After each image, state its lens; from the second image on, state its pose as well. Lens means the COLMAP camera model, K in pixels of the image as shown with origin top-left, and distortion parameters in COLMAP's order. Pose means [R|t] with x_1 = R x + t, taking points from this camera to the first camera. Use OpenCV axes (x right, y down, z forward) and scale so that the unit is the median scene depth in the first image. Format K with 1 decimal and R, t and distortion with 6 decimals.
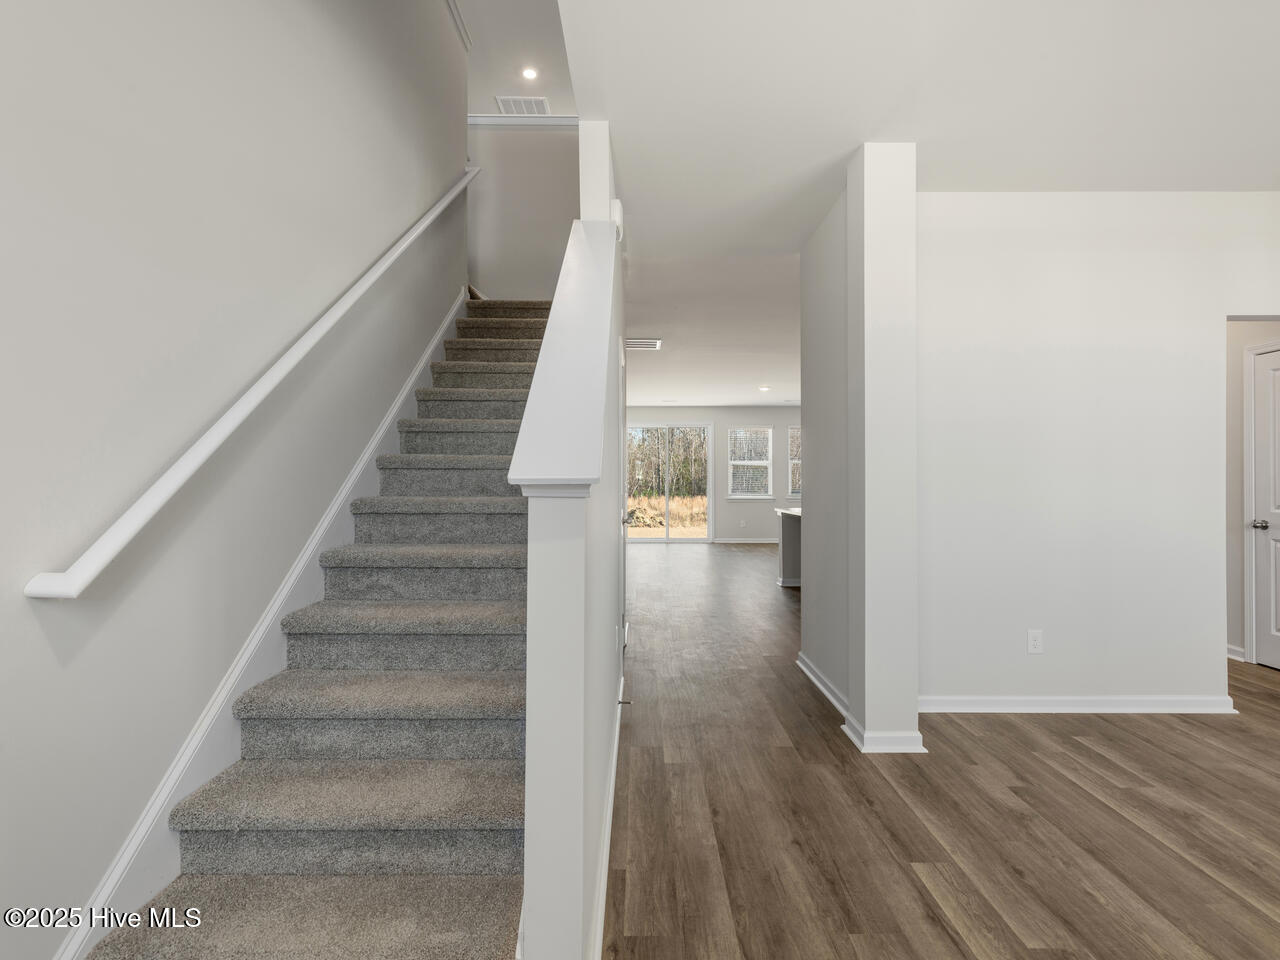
lens RADIAL K [[642.3, 0, 642.3], [0, 642.3, 479.5], [0, 0, 1]] dist [-0.005681, 0.000441]
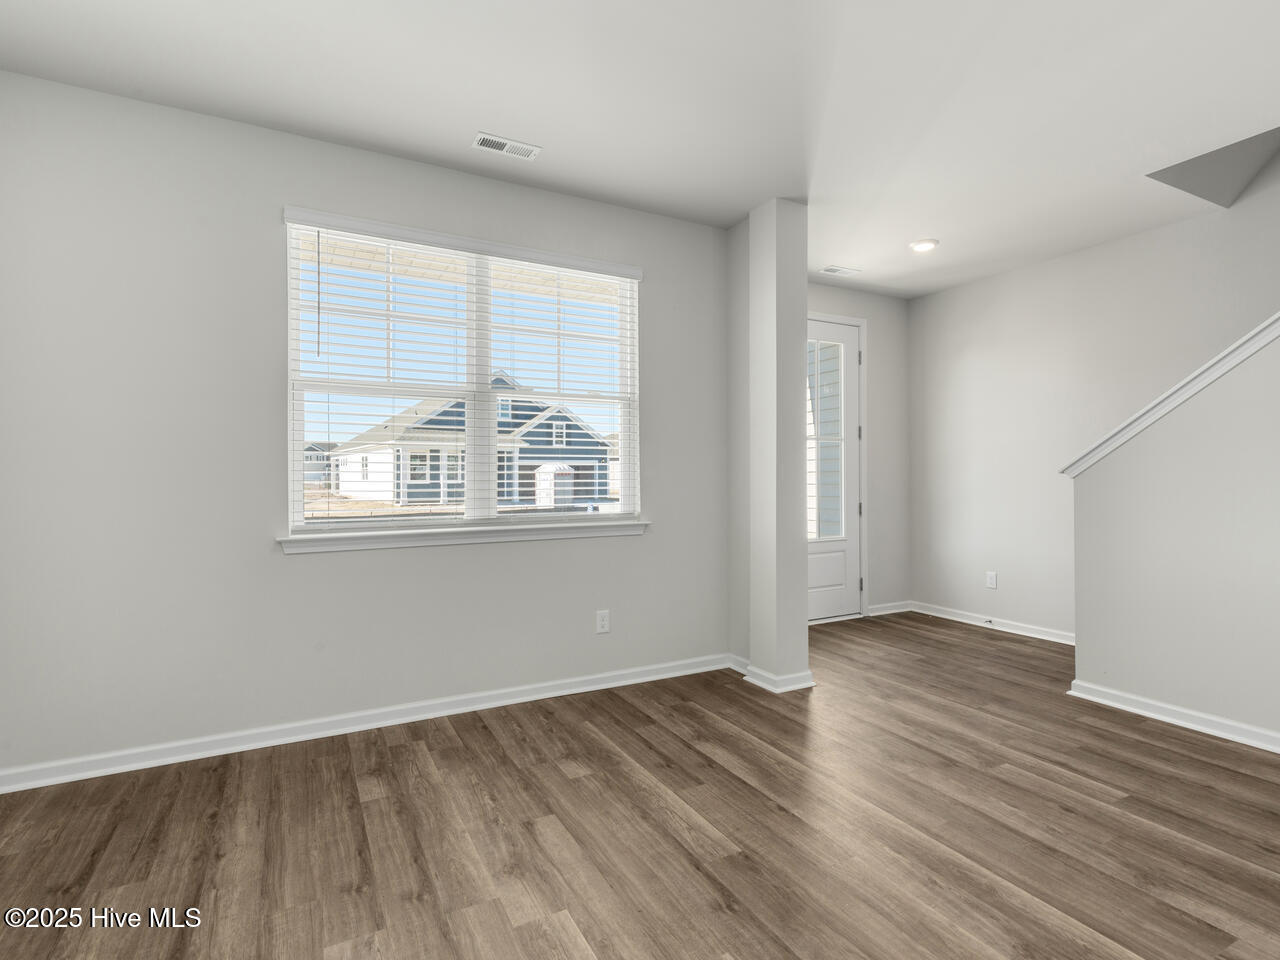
lens RADIAL K [[642.3, 0, 639.4], [0, 642.3, 476.4], [0, 0, 1]] dist [-0.005681, 0.000441]
pose [[-0.879608, 0.007114, -0.475645, 1.806621], [0.007193, 0.999973, 0.001654, 0.004546], [0.475644, -0.001967, -0.879636, 1.642959]]
